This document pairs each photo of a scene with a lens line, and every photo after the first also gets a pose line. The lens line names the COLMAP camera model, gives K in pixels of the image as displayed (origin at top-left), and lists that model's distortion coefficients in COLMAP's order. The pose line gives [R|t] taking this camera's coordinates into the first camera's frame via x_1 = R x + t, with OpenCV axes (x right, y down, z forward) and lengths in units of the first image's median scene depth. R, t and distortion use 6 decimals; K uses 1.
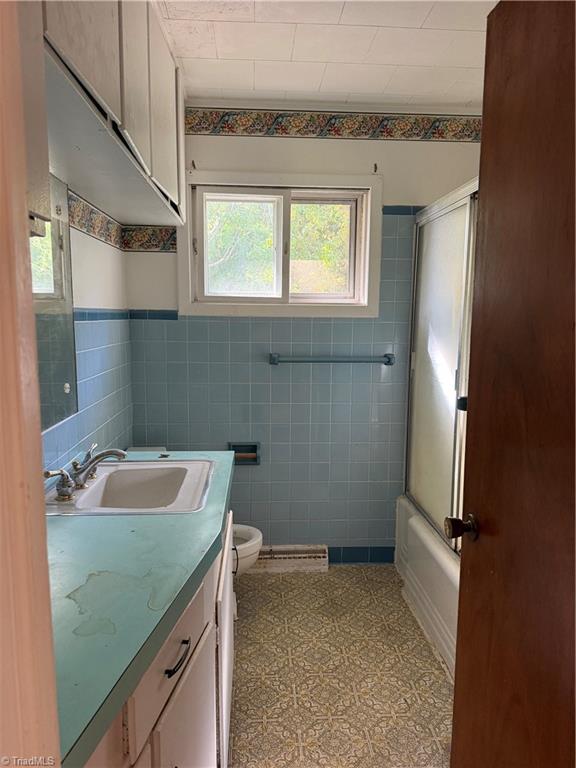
lens RADIAL K [[541.1, 0, 290.8], [0, 541.1, 388.1], [0, 0, 1]] dist [0.047173, -0.073250]
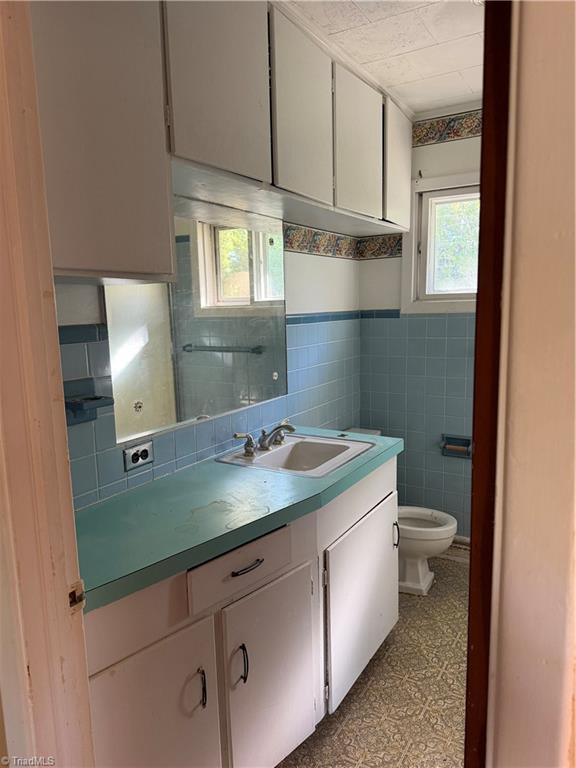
lens RADIAL K [[541.1, 0, 281.6], [0, 541.1, 386.5], [0, 0, 1]] dist [0.047173, -0.073250]
pose [[0.811447, 0.052371, -0.582075, 0.253057], [-0.042042, 0.998627, 0.031240, -0.010553], [0.582912, -0.000878, 0.812535, -0.042052]]
